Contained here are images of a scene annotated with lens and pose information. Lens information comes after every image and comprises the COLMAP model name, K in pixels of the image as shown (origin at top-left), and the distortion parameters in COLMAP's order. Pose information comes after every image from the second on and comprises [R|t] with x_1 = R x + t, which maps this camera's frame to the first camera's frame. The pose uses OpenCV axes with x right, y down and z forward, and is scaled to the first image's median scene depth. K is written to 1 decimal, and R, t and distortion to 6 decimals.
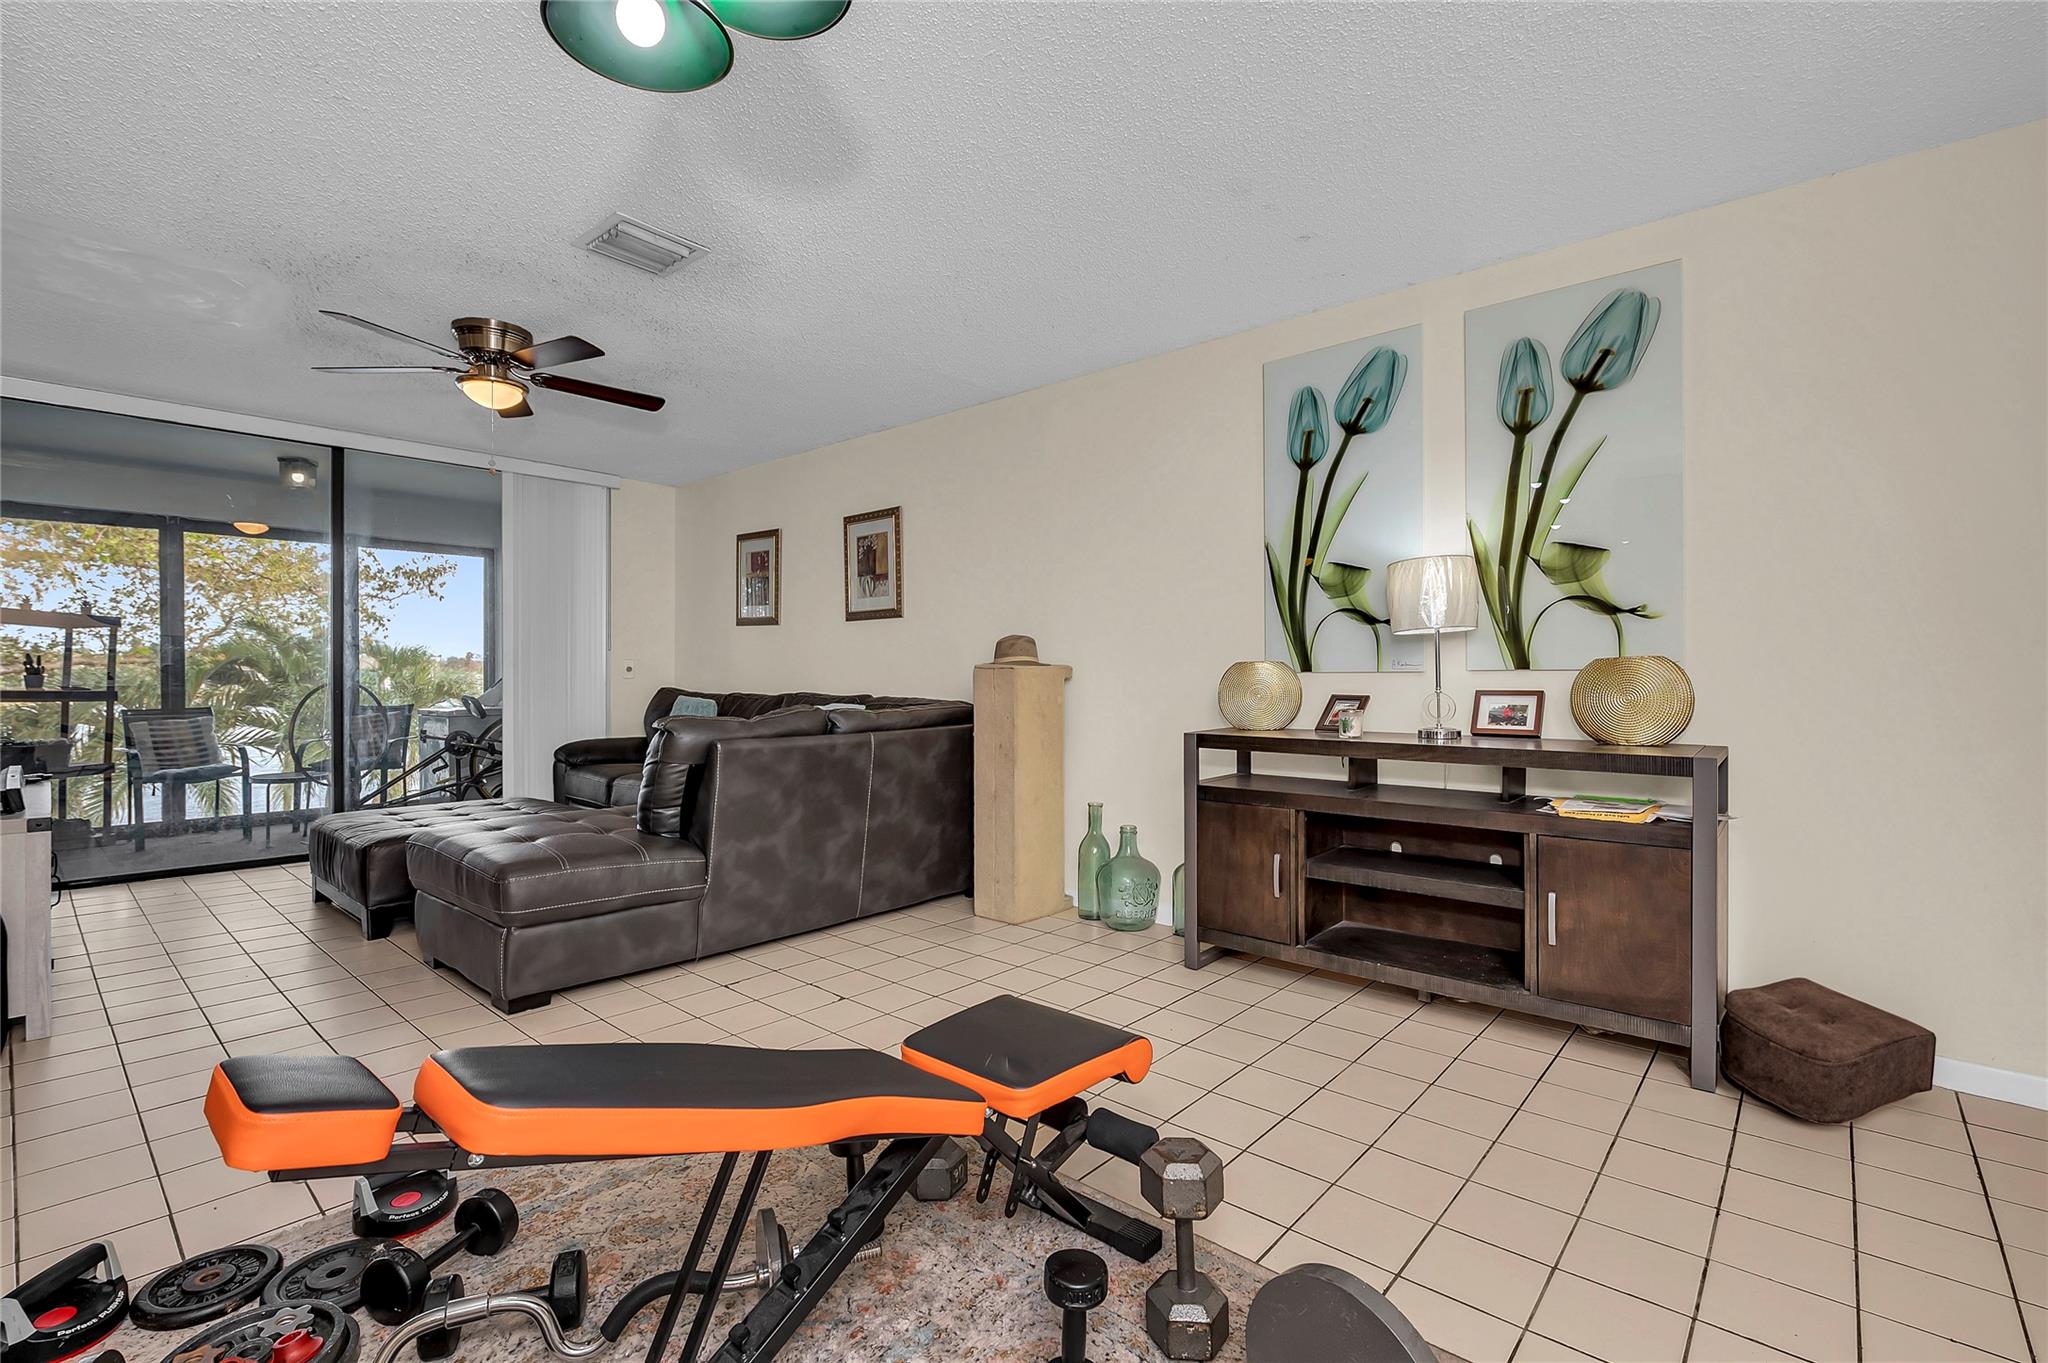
lens RADIAL K [[916.9, 0, 1034.1], [0, 916.9, 683.1], [0, 0, 1]] dist [-0.012351, 0.000431]
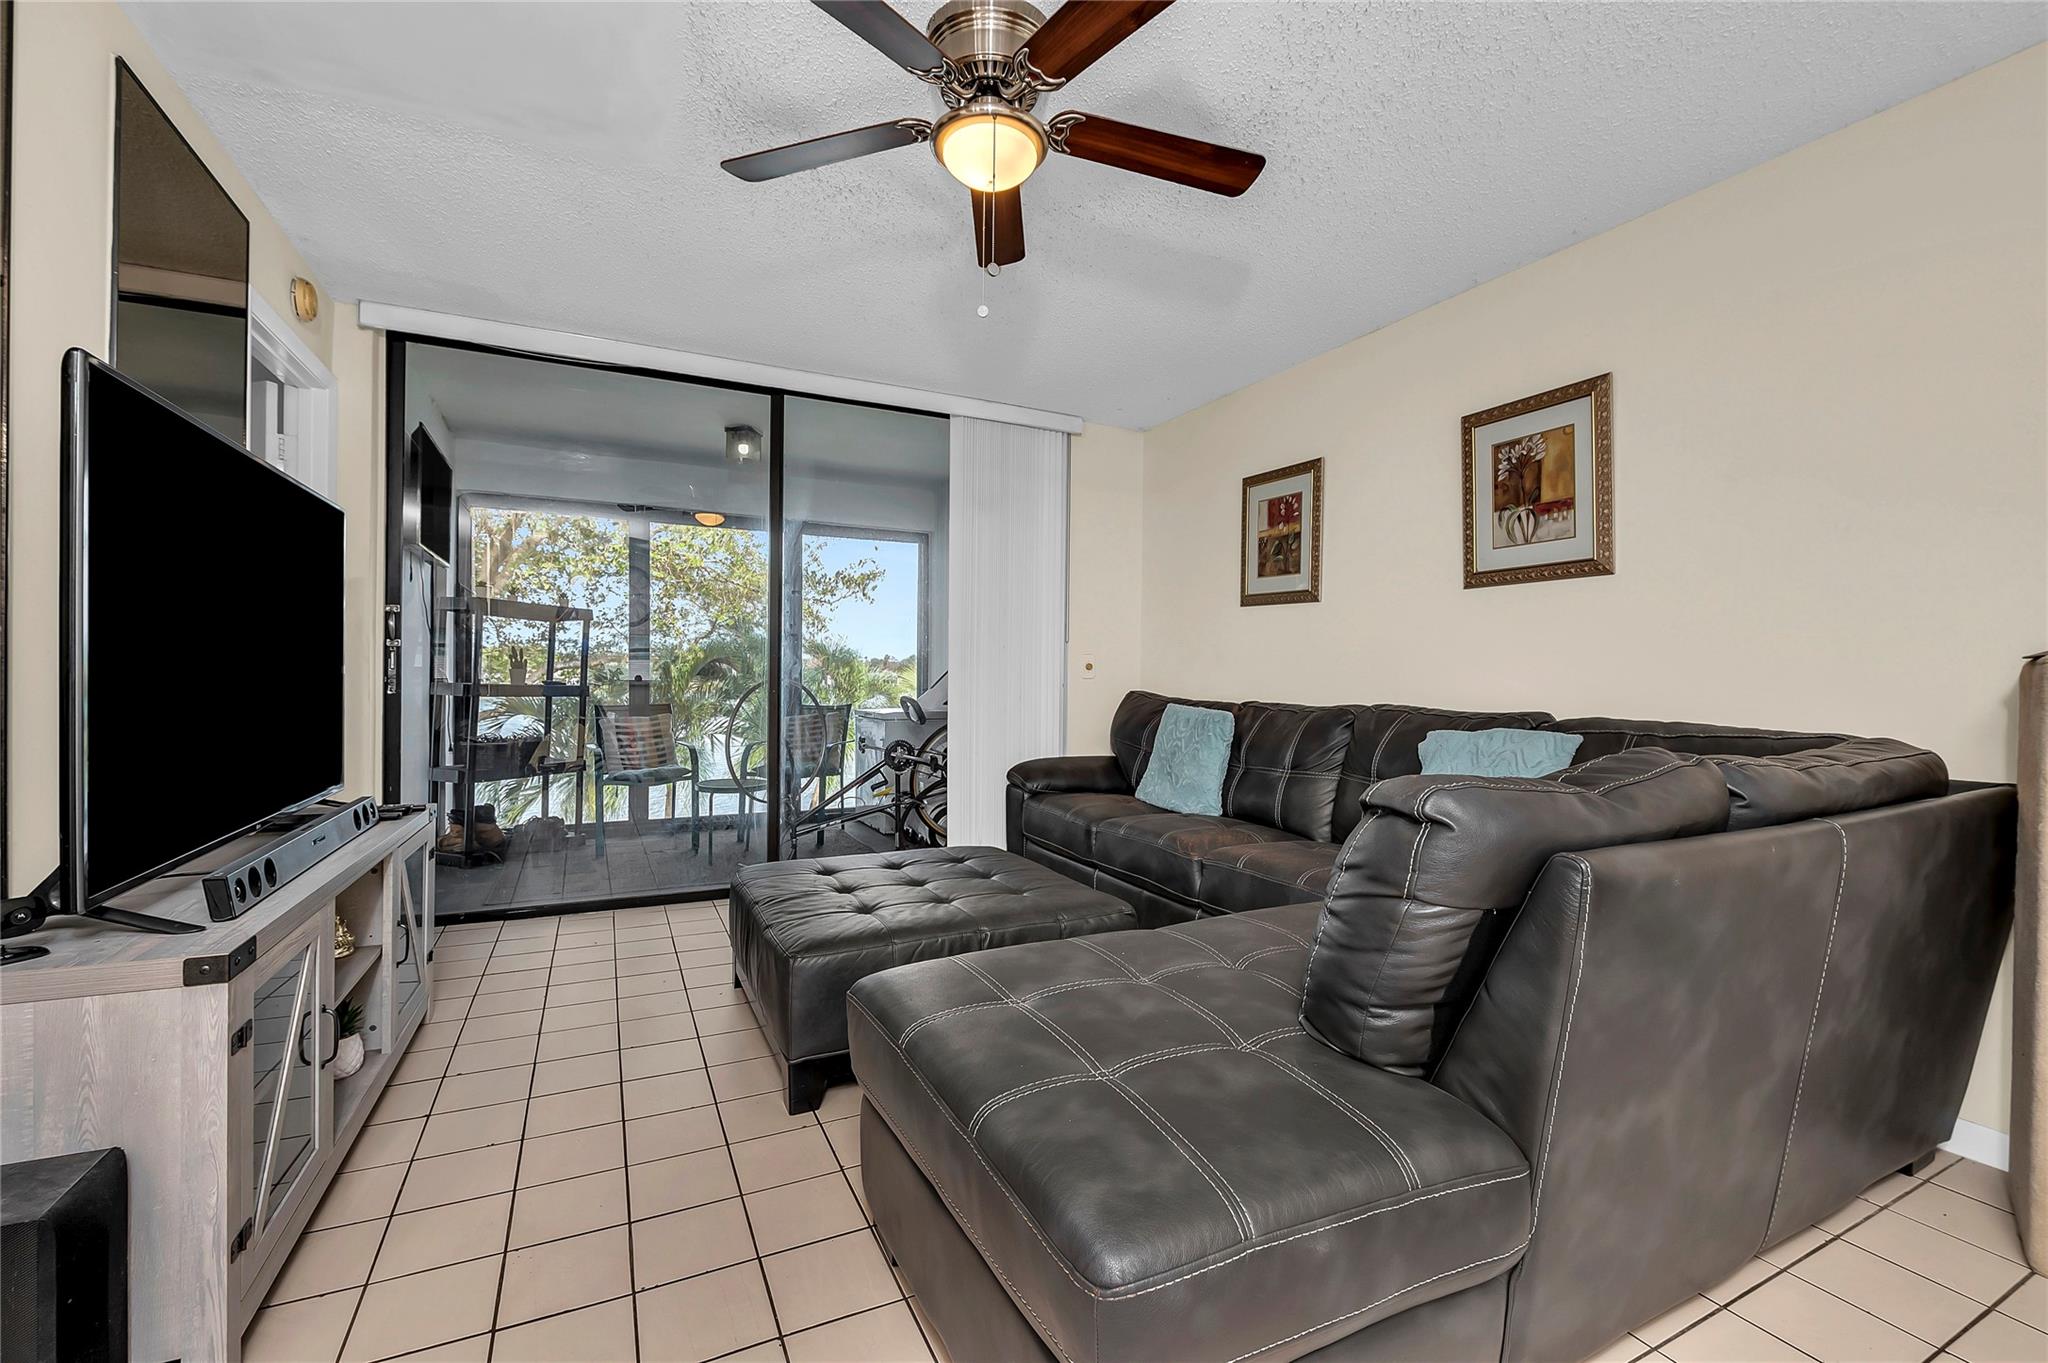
lens RADIAL K [[847.8, 0, 1033.0], [0, 847.8, 672.8], [0, 0, 1]] dist [0.001525, -0.000480]
pose [[0.928160, 0.006975, -0.372117, -0.236706], [-0.011526, 0.999883, -0.010008, -0.002316], [0.372004, 0.013578, 0.928132, 0.337981]]
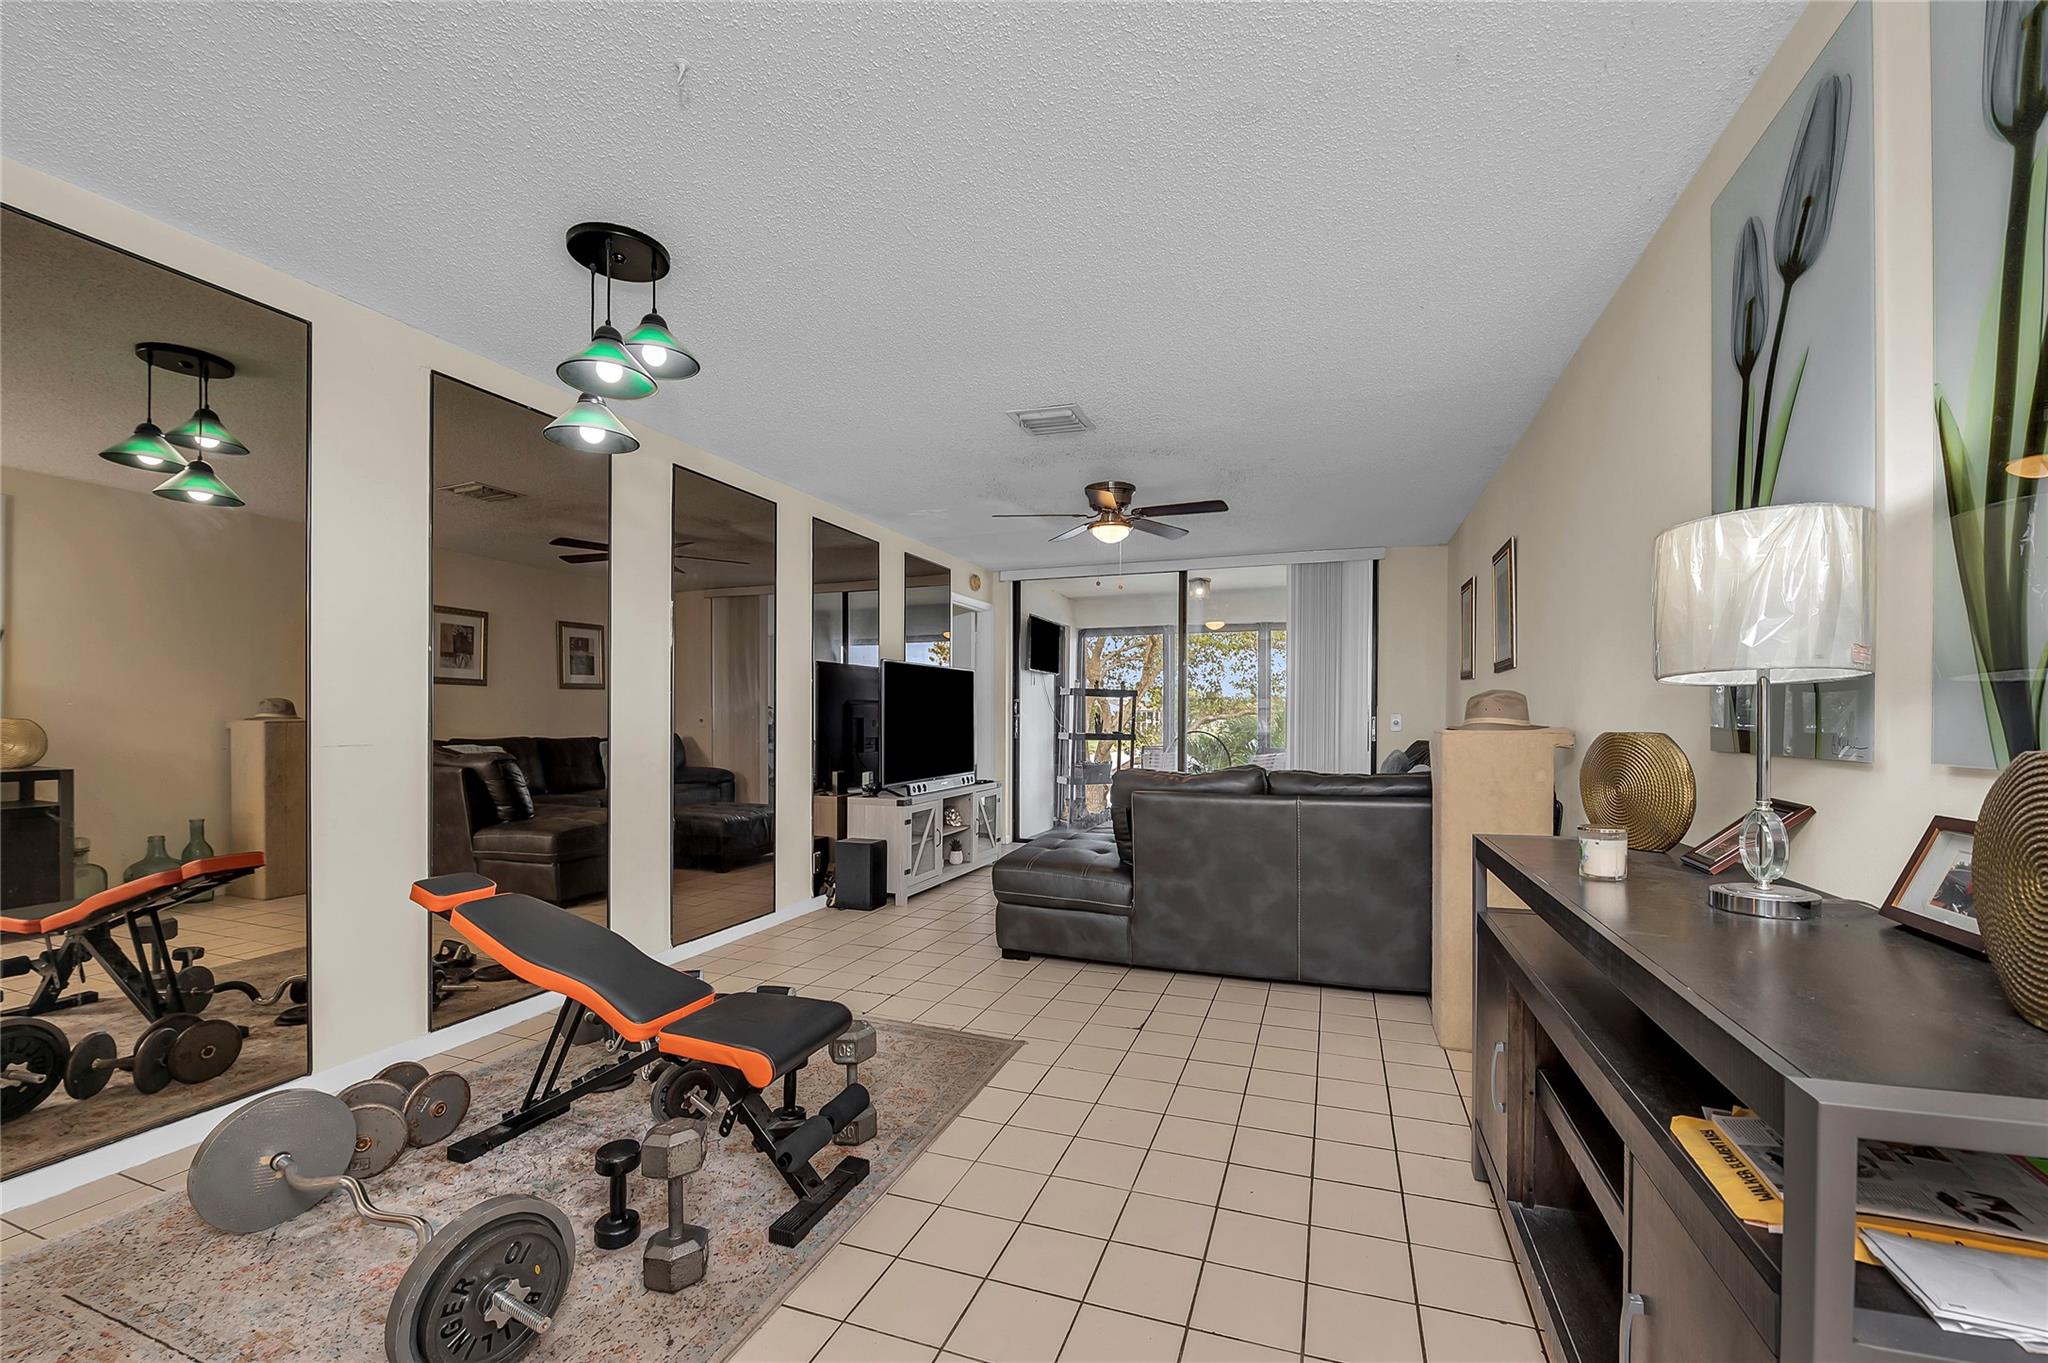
lens RADIAL K [[847.8, 0, 1028.6], [0, 847.8, 725.7], [0, 0, 1]] dist [0.001525, -0.000480]
pose [[0.357531, 0.009548, -0.933853, 0.369254], [-0.009455, 0.999933, 0.006604, -0.016329], [0.933853, 0.006468, 0.357597, 0.259810]]
